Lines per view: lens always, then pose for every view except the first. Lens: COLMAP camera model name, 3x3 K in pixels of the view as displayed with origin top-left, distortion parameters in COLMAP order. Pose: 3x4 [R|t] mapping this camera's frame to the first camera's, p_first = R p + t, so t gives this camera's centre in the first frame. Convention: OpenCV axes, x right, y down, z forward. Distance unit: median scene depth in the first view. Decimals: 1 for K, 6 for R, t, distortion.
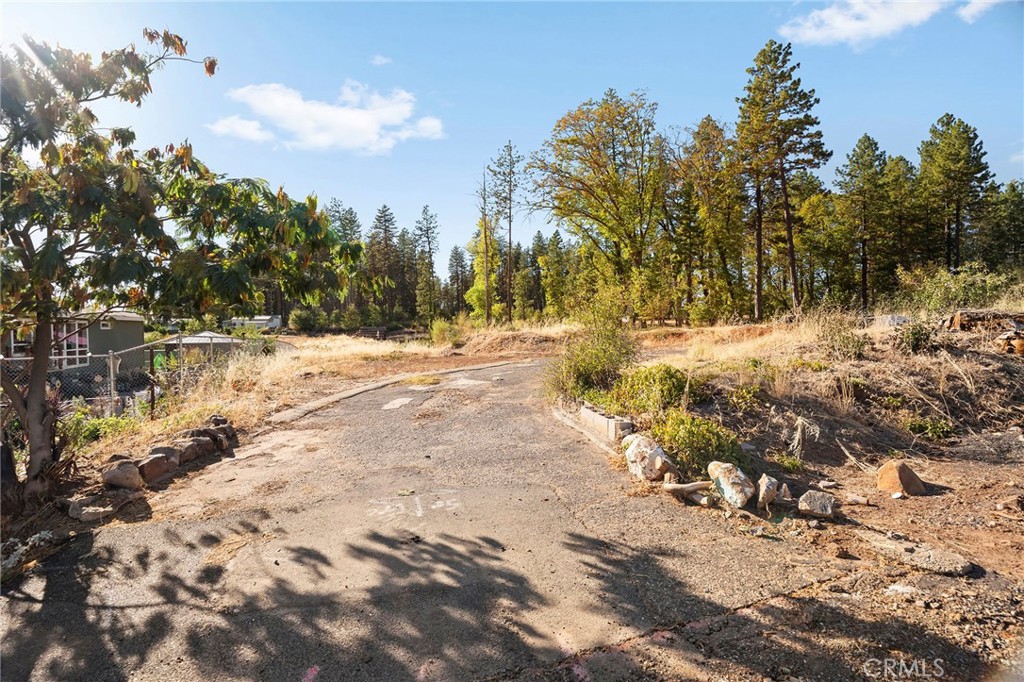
lens RADIAL K [[477.4, 0, 512.5], [0, 477.4, 343.9], [0, 0, 1]] dist [-0.051191, 0.022078]
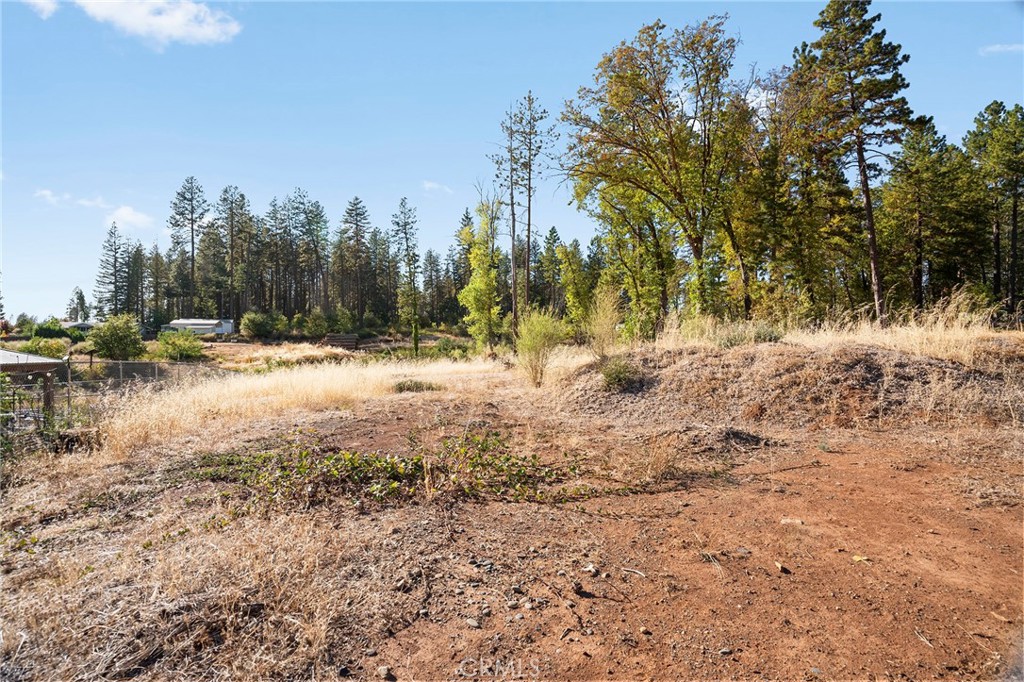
lens RADIAL K [[477.4, 0, 512.5], [0, 477.4, 343.9], [0, 0, 1]] dist [-0.051191, 0.022078]
pose [[0.997880, 0.005362, 0.064863, -0.058439], [-0.004179, 0.999823, -0.018369, -0.004351], [-0.064950, 0.018059, 0.997725, 0.177562]]
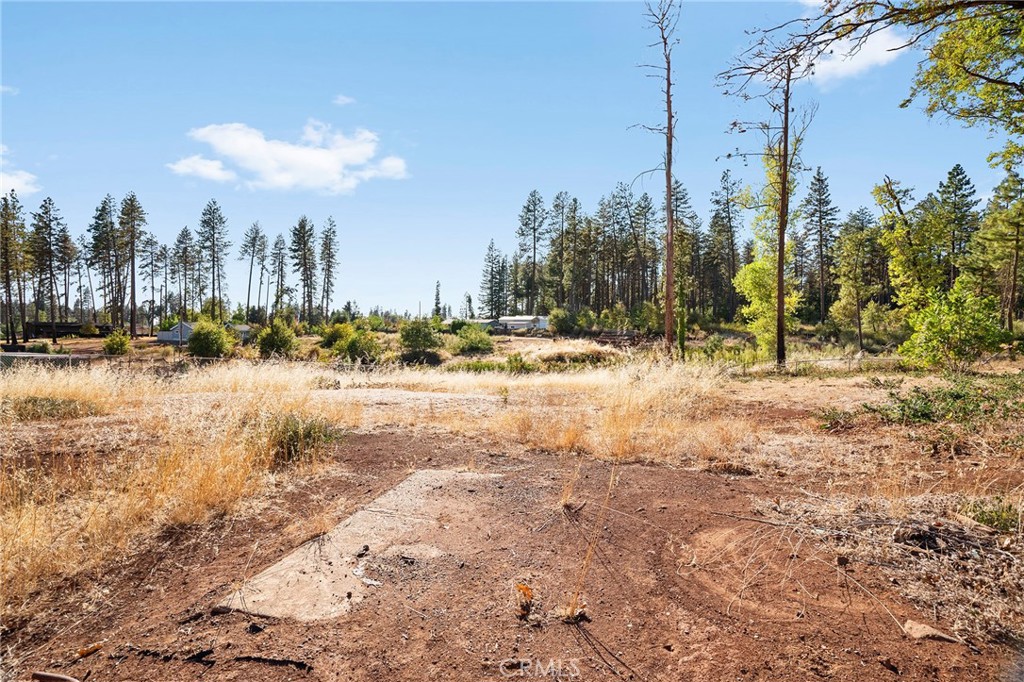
lens RADIAL K [[480.5, 0, 509.2], [0, 480.5, 344.6], [0, 0, 1]] dist [-0.050319, 0.019844]
pose [[0.770971, 0.033597, -0.635983, 0.064390], [-0.037953, 0.999257, 0.006779, -0.011858], [0.635738, 0.018911, 0.771673, 0.342482]]
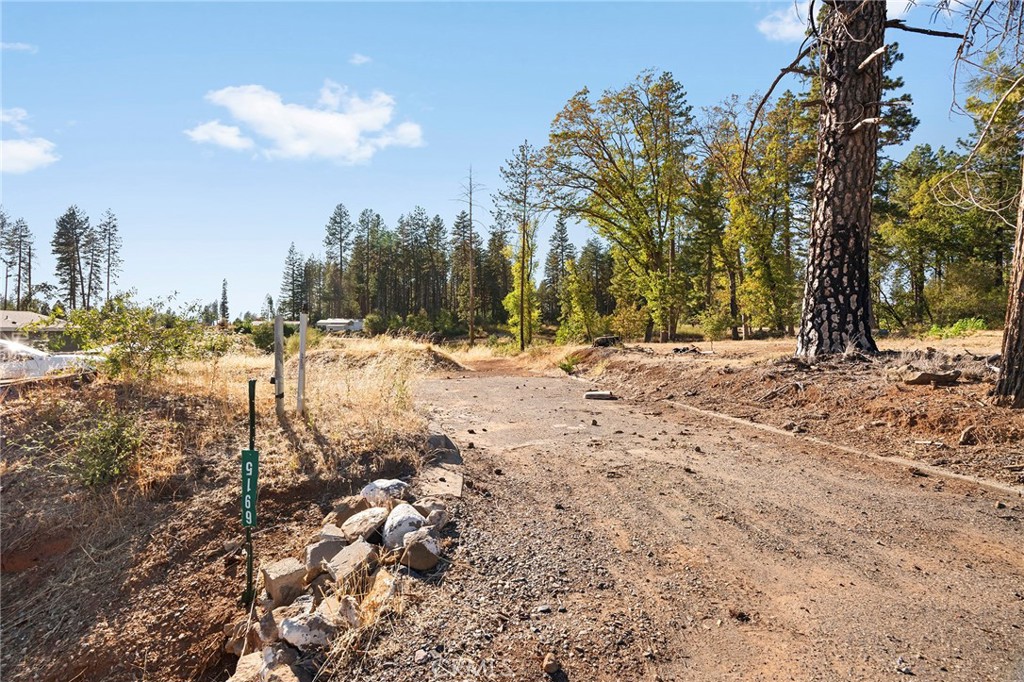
lens RADIAL K [[480.5, 0, 509.2], [0, 480.5, 344.6], [0, 0, 1]] dist [-0.050319, 0.019844]
pose [[0.968500, 0.019448, -0.248251, 0.153565], [-0.020618, 0.999785, -0.002114, -0.010561], [0.248157, 0.007166, 0.968693, 0.047342]]
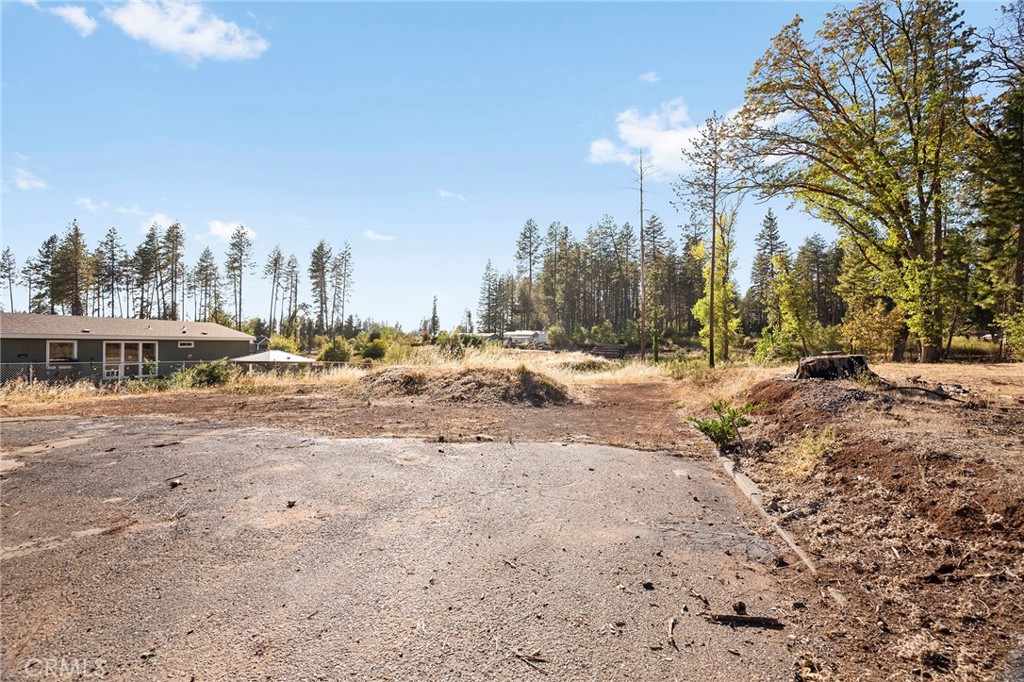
lens RADIAL K [[477.4, 0, 512.5], [0, 477.4, 343.9], [0, 0, 1]] dist [-0.051191, 0.022078]
pose [[0.796221, 0.018428, -0.604725, 0.148925], [-0.036646, 0.999170, -0.017804, -0.013479], [0.603895, 0.036337, 0.796235, 0.140574]]
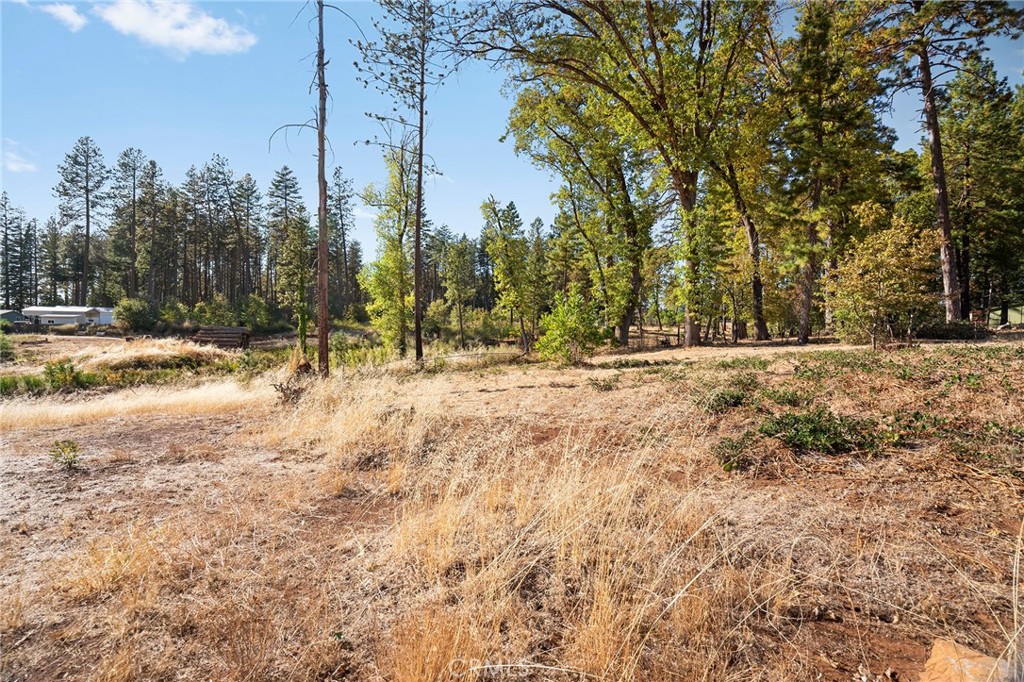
lens RADIAL K [[480.5, 0, 509.2], [0, 480.5, 344.6], [0, 0, 1]] dist [-0.050319, 0.019844]
pose [[0.995080, 0.016768, 0.097650, 0.029549], [-0.015970, 0.999832, -0.008945, -0.012985], [-0.097784, 0.007342, 0.995181, 0.378050]]
